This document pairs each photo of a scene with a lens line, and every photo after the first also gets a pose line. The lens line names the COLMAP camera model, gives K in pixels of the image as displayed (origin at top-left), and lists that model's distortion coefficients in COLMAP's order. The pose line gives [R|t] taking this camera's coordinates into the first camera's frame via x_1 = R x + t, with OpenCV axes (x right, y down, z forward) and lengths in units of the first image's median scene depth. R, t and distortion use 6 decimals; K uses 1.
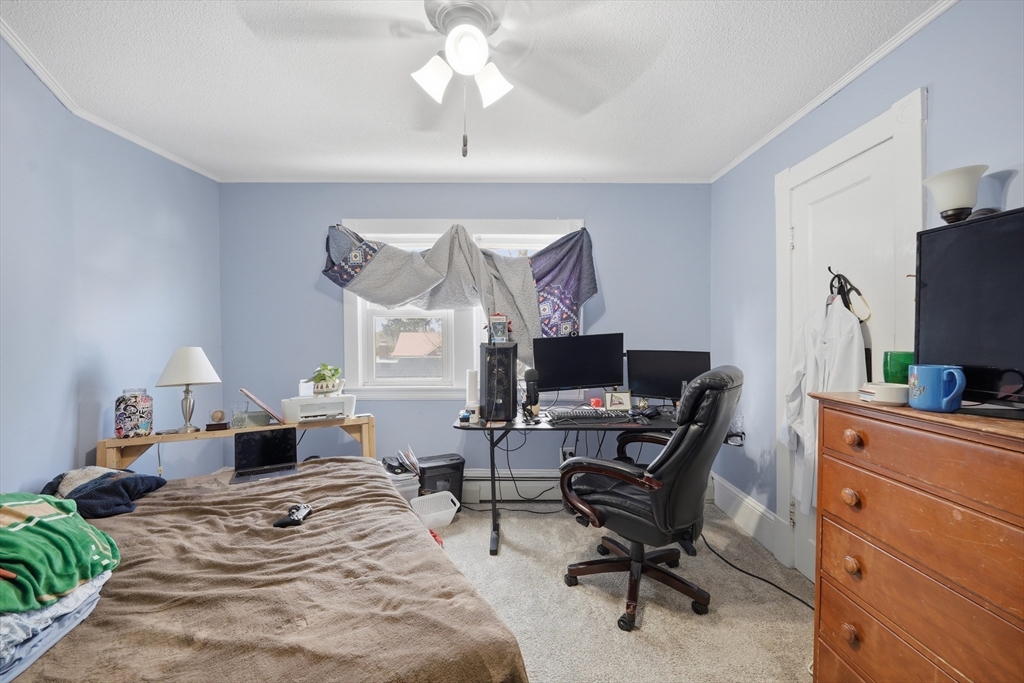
lens RADIAL K [[418.2, 0, 512.0], [0, 418.2, 341.5], [0, 0, 1]] dist [-0.010872, -0.000446]
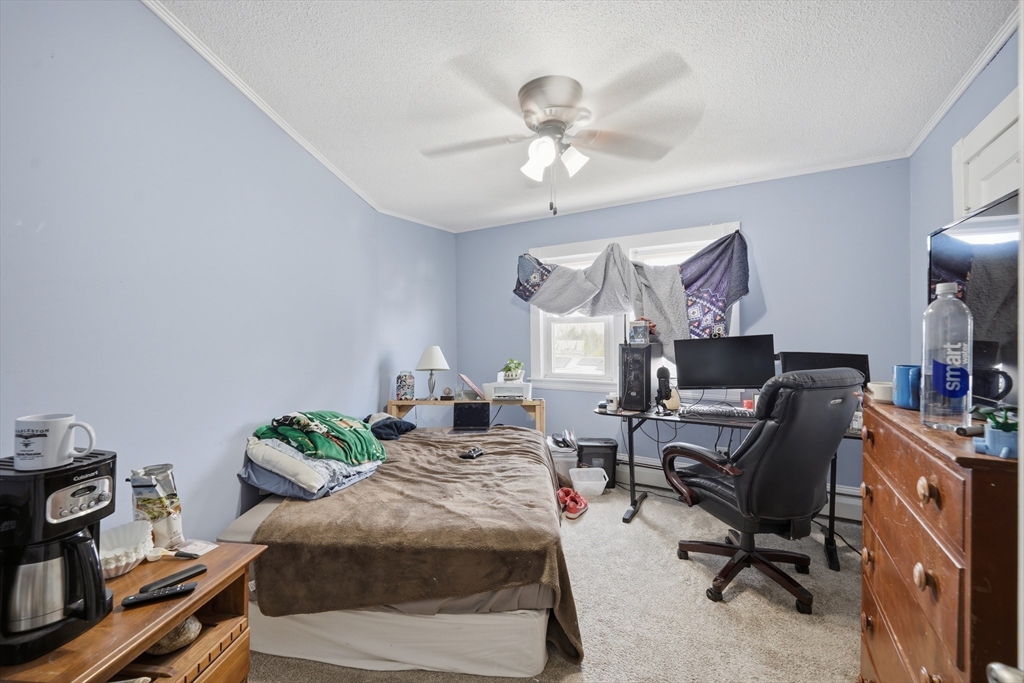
lens RADIAL K [[418.2, 0, 512.0], [0, 418.2, 341.5], [0, 0, 1]] dist [-0.010872, -0.000446]
pose [[0.850777, 0.000048, -0.525526, 0.308982], [-0.002383, 0.999990, -0.003766, 0.002105], [0.525521, 0.004456, 0.850769, -0.184310]]
